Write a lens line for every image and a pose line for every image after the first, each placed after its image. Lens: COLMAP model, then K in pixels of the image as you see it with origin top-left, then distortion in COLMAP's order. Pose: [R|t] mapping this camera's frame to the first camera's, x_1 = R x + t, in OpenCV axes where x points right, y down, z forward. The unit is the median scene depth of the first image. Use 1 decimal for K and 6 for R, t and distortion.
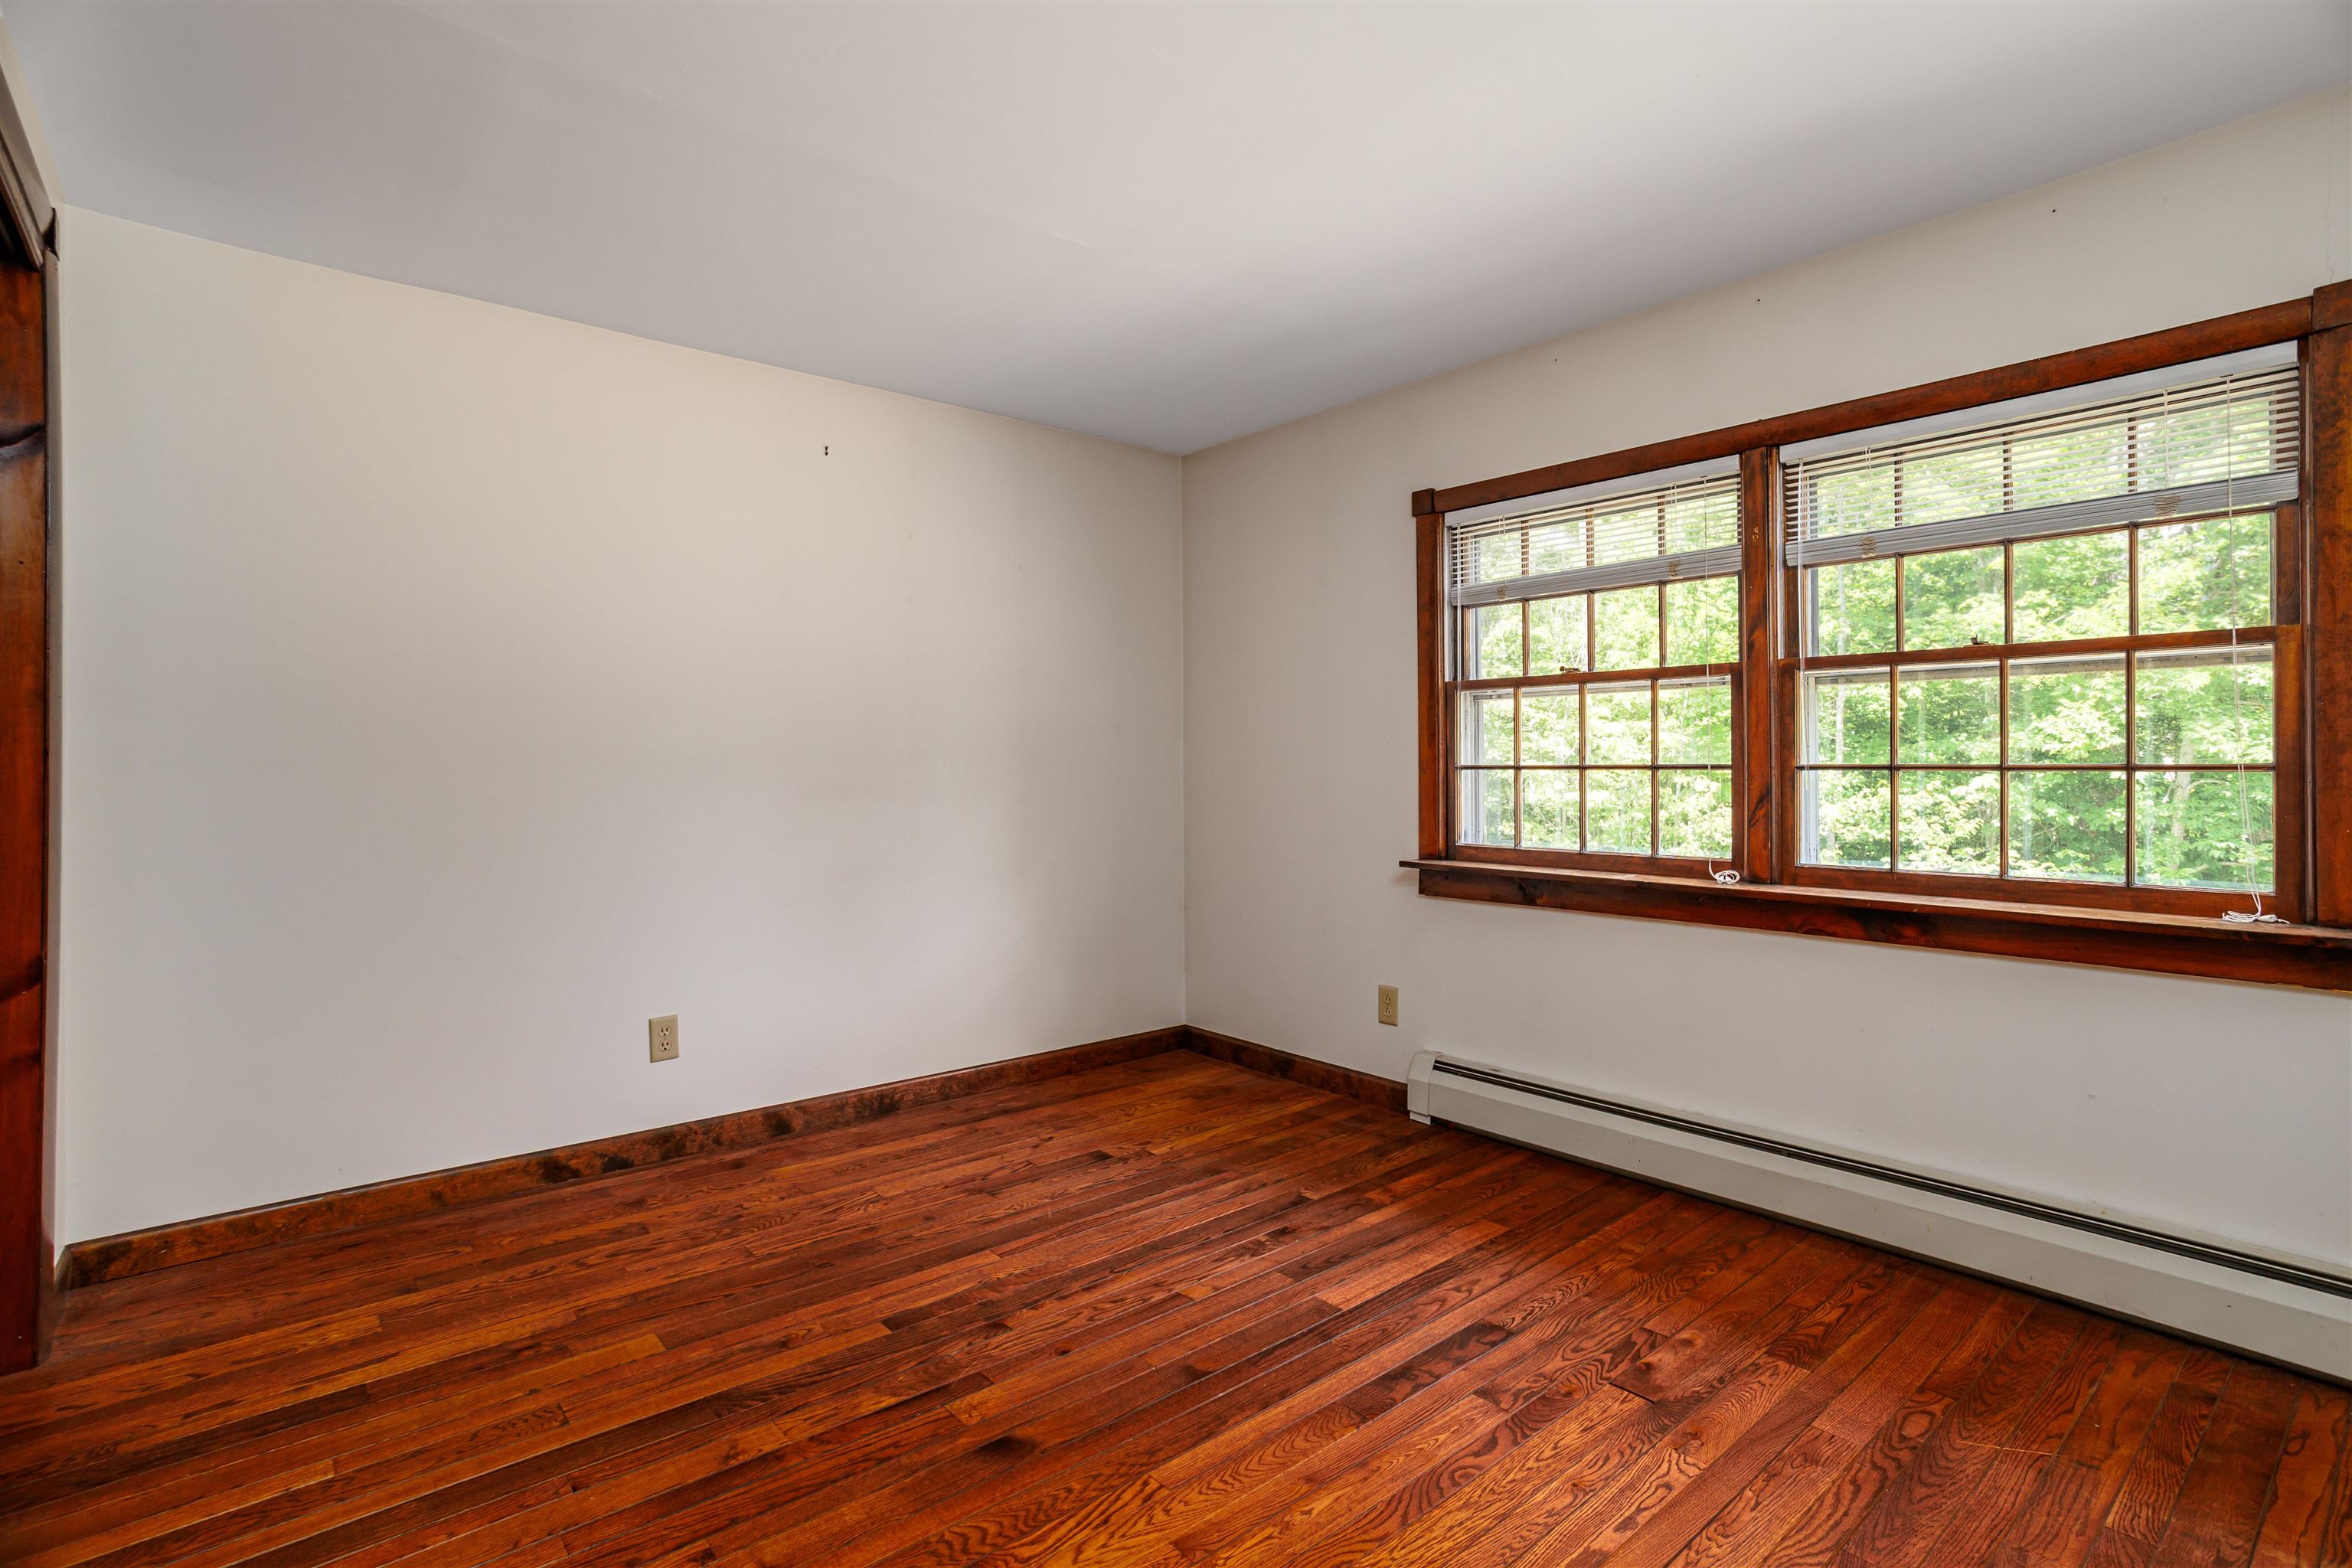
lens RADIAL K [[1117.3, 0, 1168.8], [0, 1117.3, 779.8], [0, 0, 1]] dist [0.022473, 0.004680]
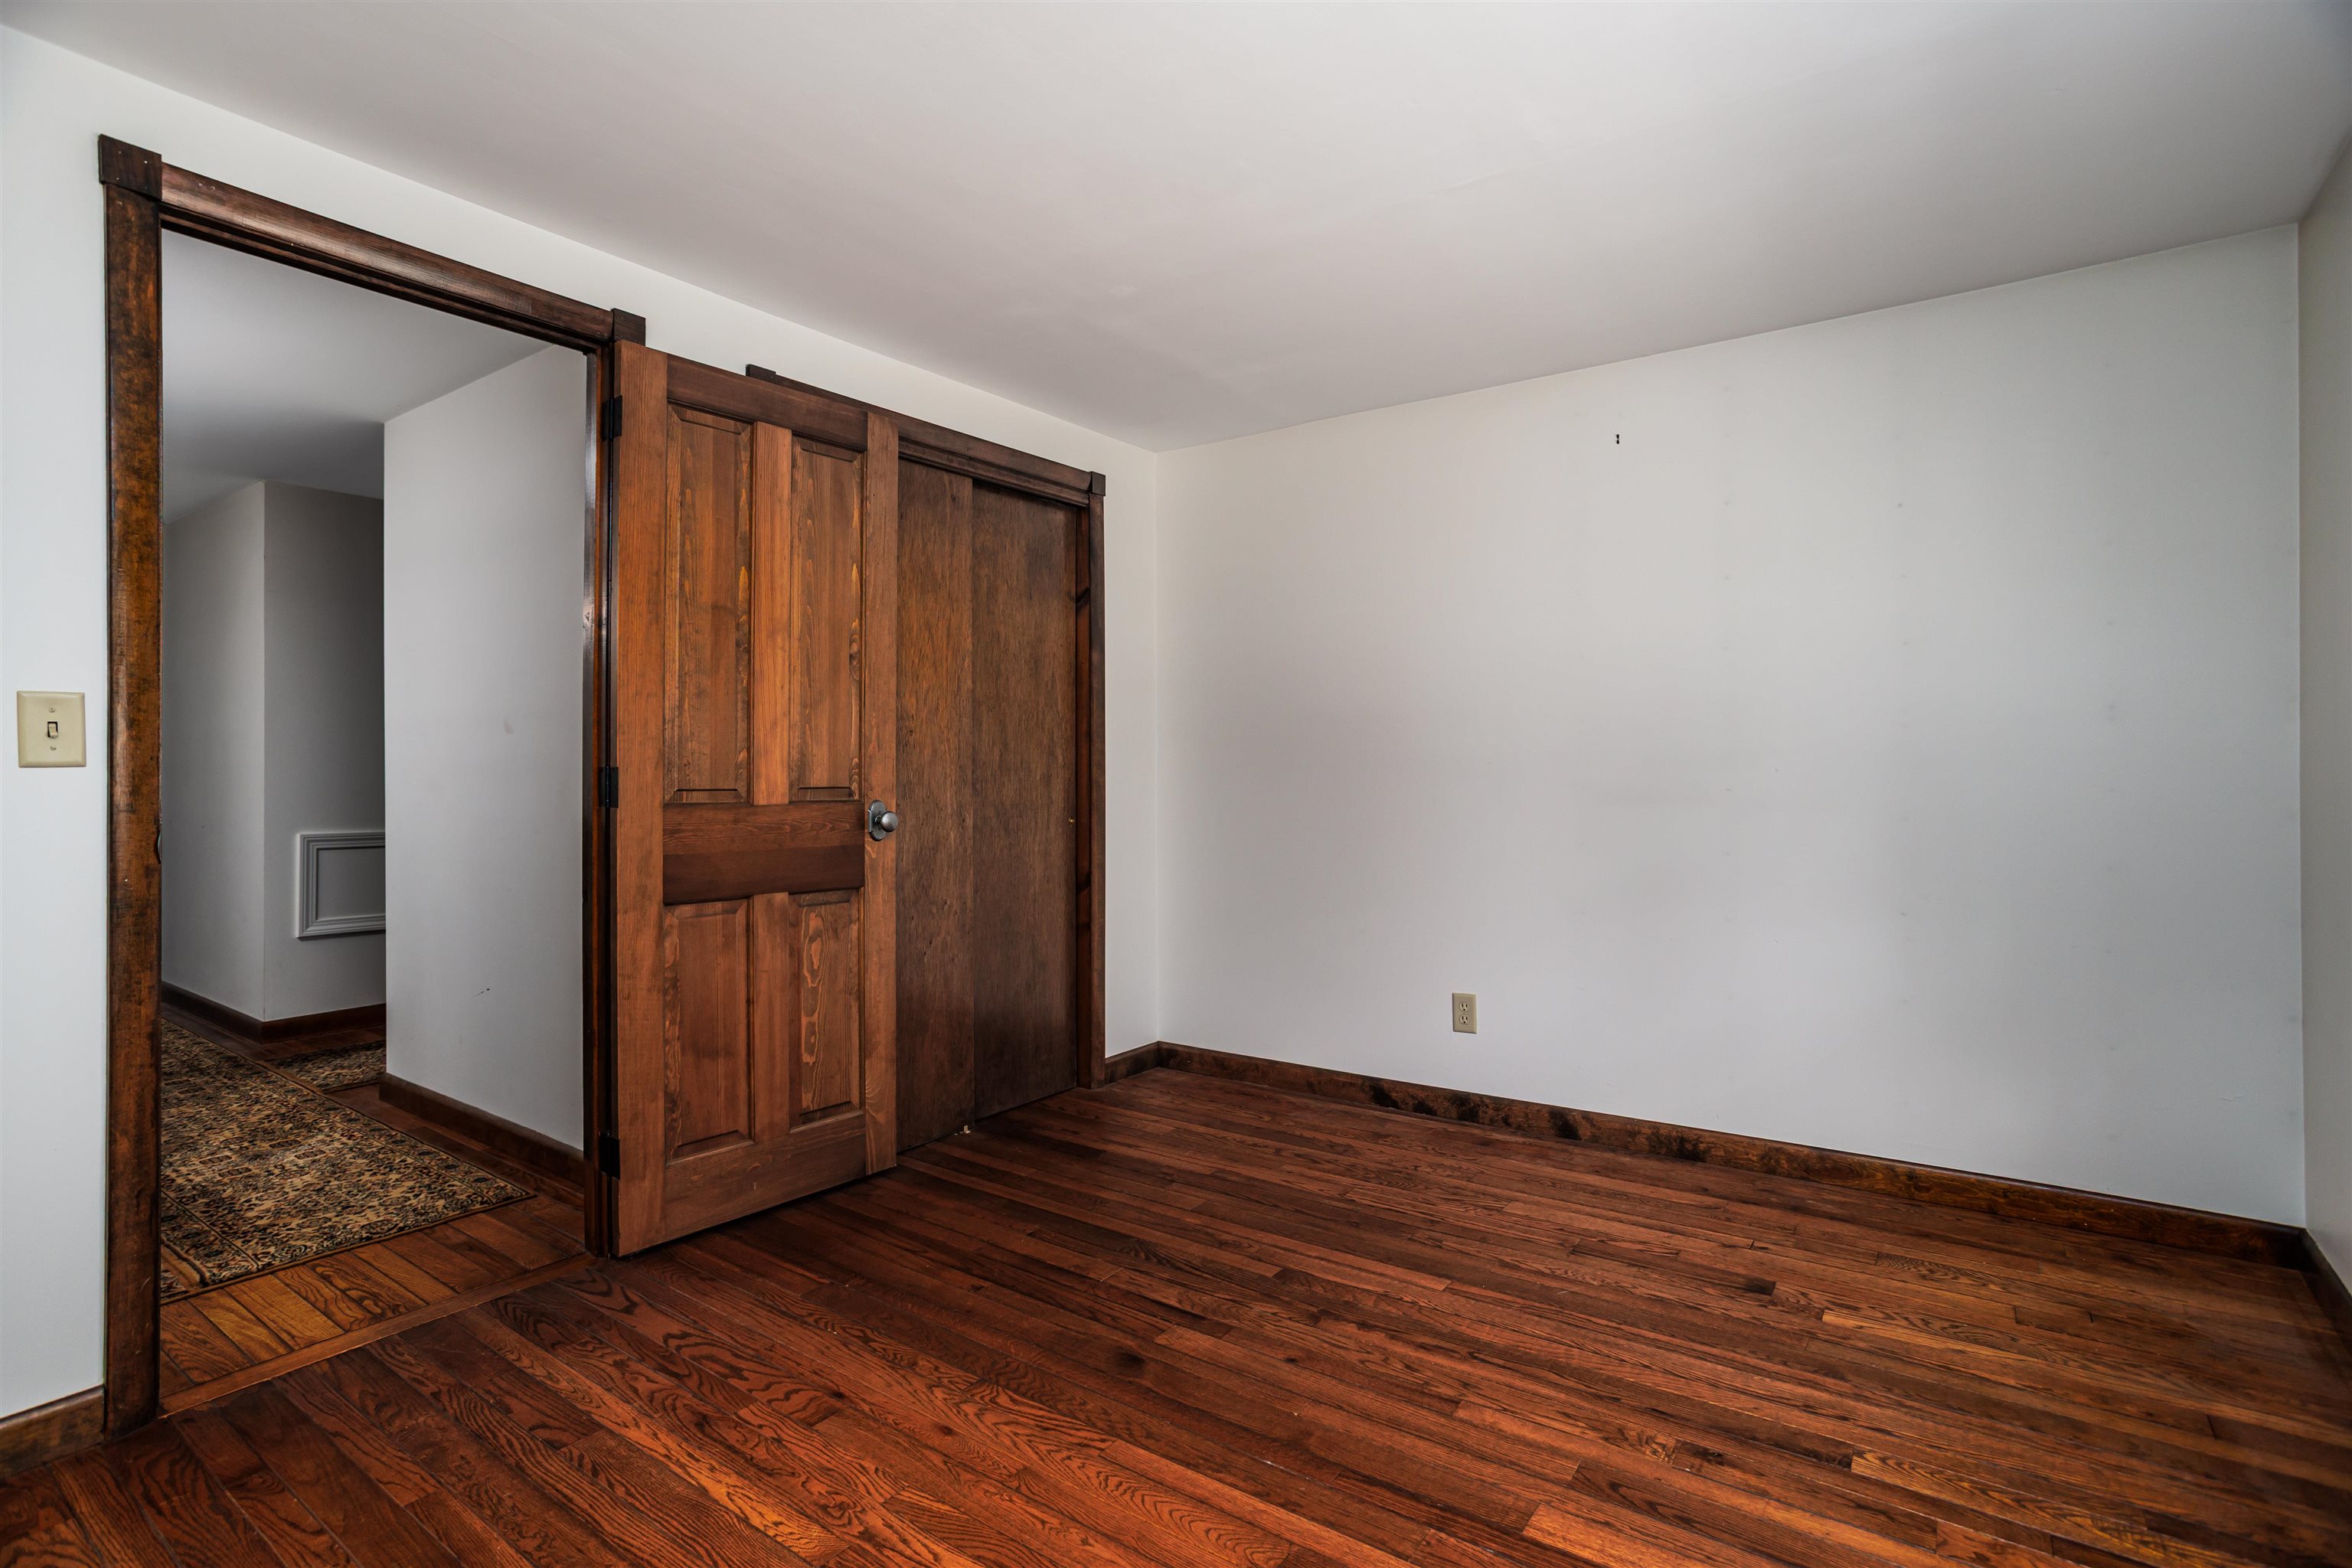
lens RADIAL K [[1117.3, 0, 1179.4], [0, 1117.3, 786.0], [0, 0, 1]] dist [0.022473, 0.004680]
pose [[0.240018, -0.006129, -0.970749, 0.642471], [0.011898, 0.999924, -0.003372, 0.001347], [0.970695, -0.010741, 0.240073, 0.502151]]
